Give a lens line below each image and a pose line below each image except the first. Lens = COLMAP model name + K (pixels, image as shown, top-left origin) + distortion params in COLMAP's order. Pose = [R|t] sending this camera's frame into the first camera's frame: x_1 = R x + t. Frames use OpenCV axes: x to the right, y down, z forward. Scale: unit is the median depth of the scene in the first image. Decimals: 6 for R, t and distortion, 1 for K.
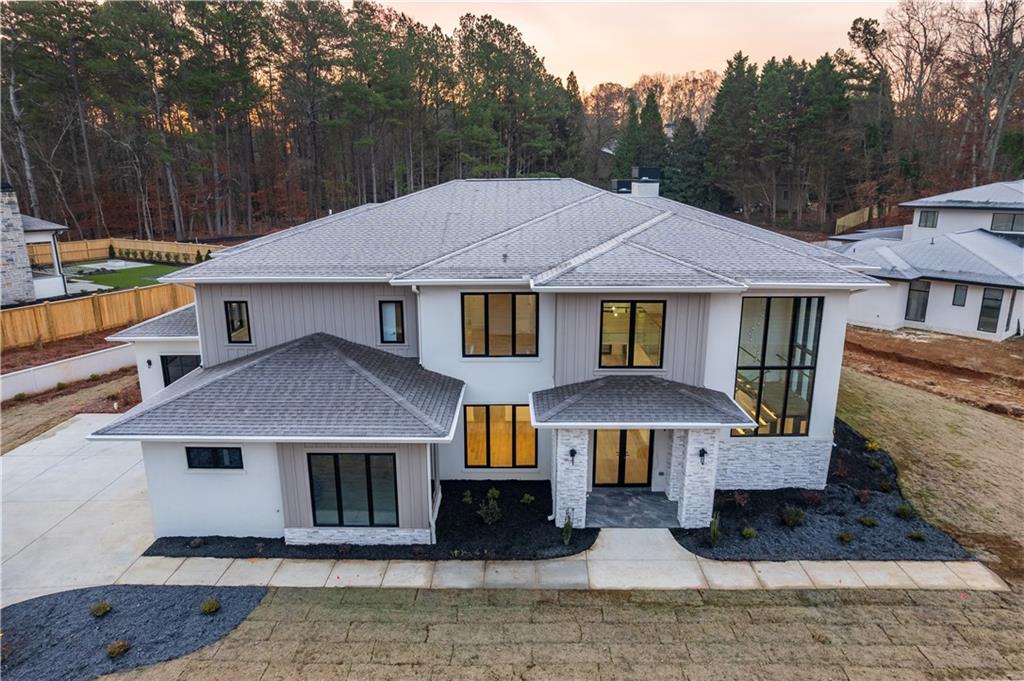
lens RADIAL K [[664.2, 0, 512.8], [0, 664.2, 342.5], [0, 0, 1]] dist [-0.078364, 0.069840]
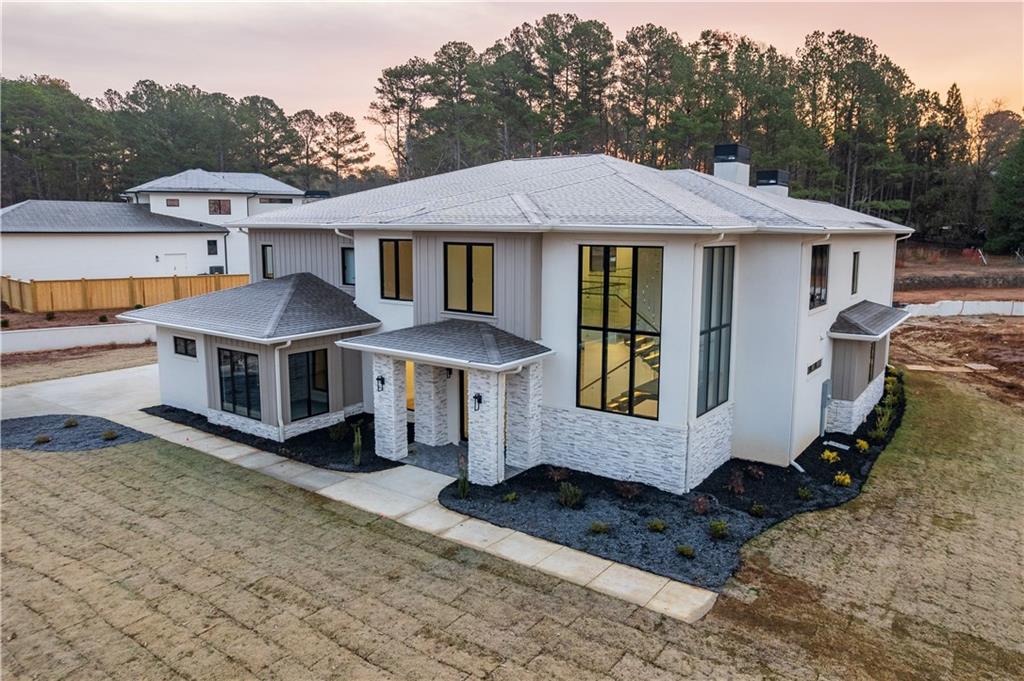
lens RADIAL K [[706.0, 0, 550.3], [0, 706.0, 316.9], [0, 0, 1]] dist [-0.081608, 0.075845]
pose [[0.833779, 0.078888, -0.546433, 0.817816], [-0.143676, 0.986641, -0.076790, 0.103537], [0.533075, 0.142535, 0.833975, 0.183625]]
